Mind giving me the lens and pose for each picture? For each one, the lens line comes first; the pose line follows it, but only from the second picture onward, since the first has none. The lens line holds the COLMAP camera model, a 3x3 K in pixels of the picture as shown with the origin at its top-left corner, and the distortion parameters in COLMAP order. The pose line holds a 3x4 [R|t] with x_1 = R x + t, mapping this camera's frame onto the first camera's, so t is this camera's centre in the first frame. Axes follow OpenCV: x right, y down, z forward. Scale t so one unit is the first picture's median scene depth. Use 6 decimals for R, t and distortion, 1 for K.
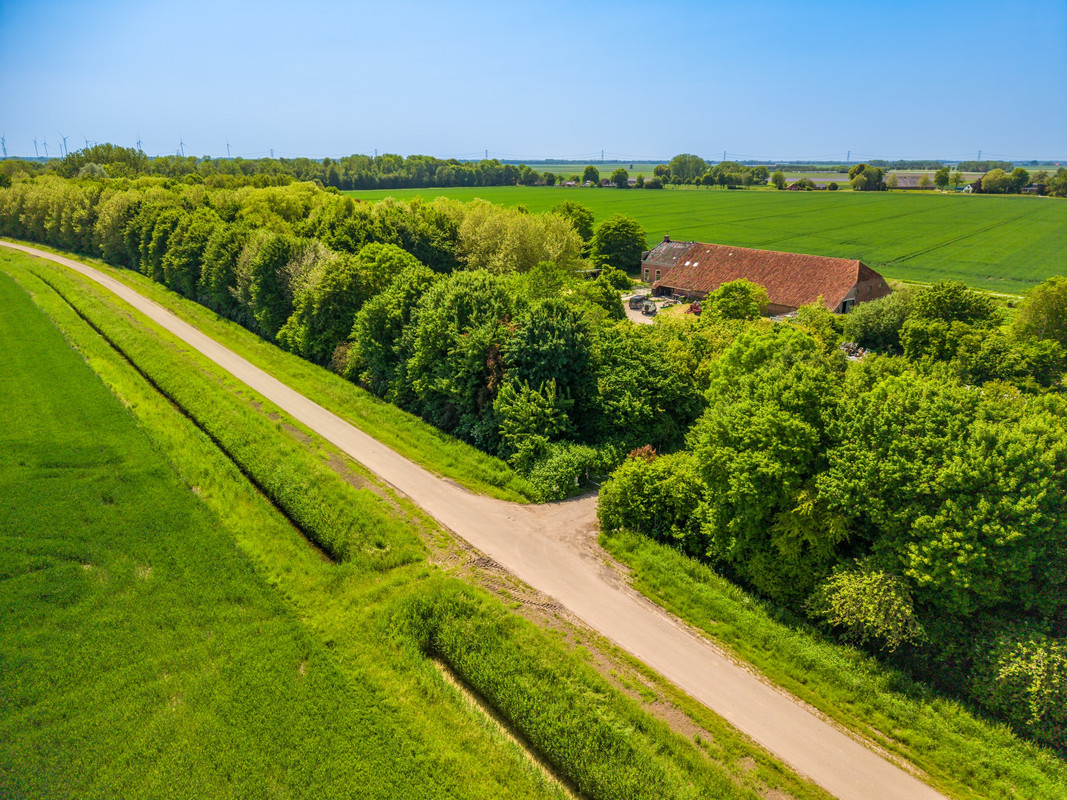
lens RADIAL K [[717.3, 0, 535.2], [0, 717.3, 403.6], [0, 0, 1]] dist [0.026137, -0.017412]
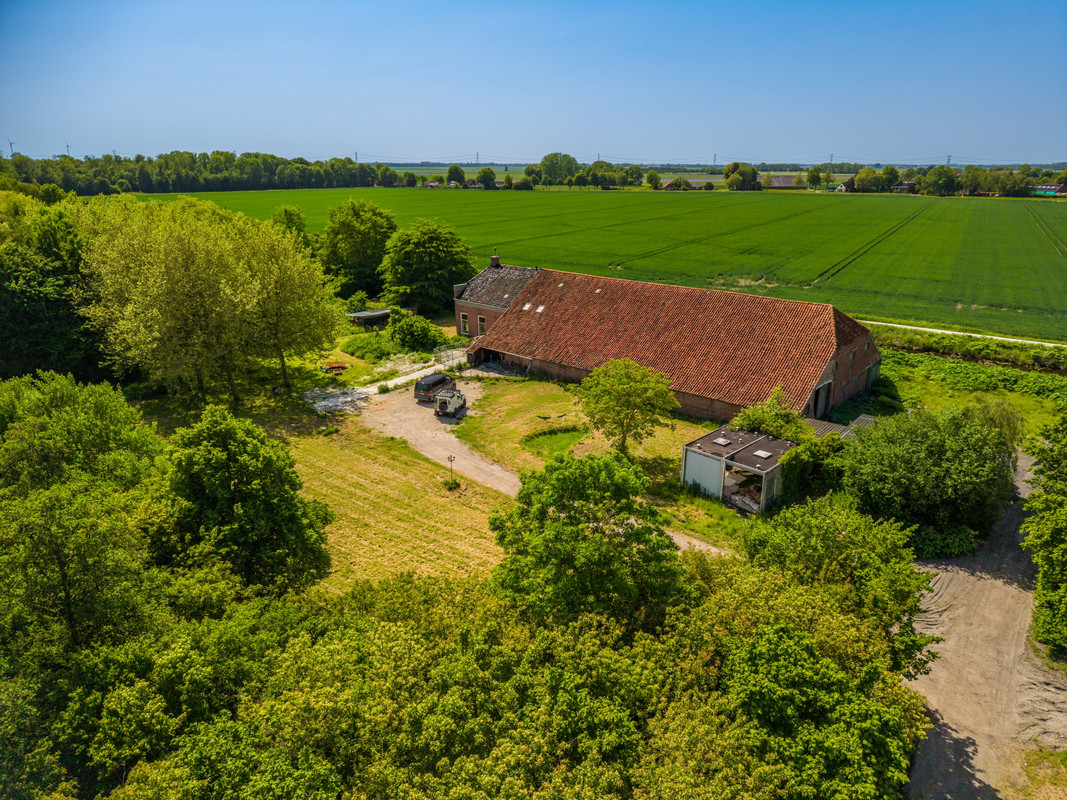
lens RADIAL K [[717.3, 0, 535.2], [0, 717.3, 403.6], [0, 0, 1]] dist [0.026137, -0.017412]
pose [[0.987242, -0.051179, 0.150781, 0.132235], [0.051834, 0.998656, -0.000412, -0.120836], [-0.150557, 0.008222, 0.988567, 0.449325]]
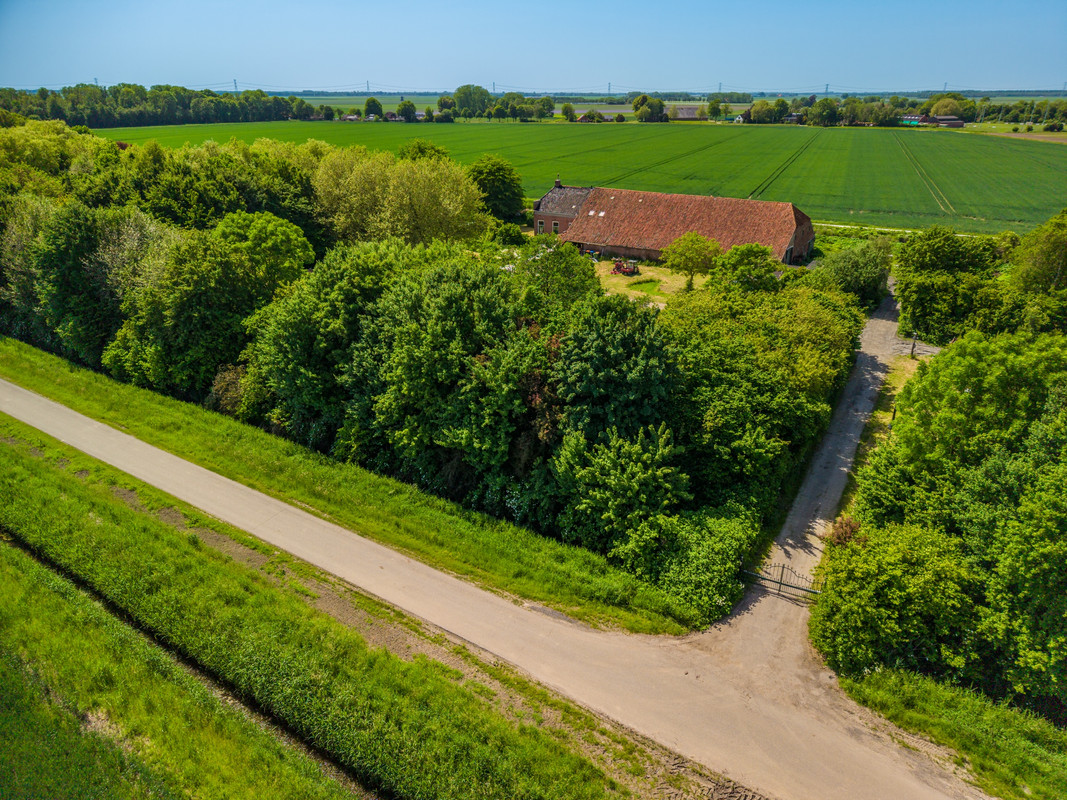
lens RADIAL K [[717.3, 0, 535.2], [0, 717.3, 403.6], [0, 0, 1]] dist [0.026137, -0.017412]
pose [[0.954312, -0.121326, 0.273072, -0.121842], [0.098487, 0.990507, 0.095896, -0.058615], [-0.282115, -0.064621, 0.957202, 0.179525]]
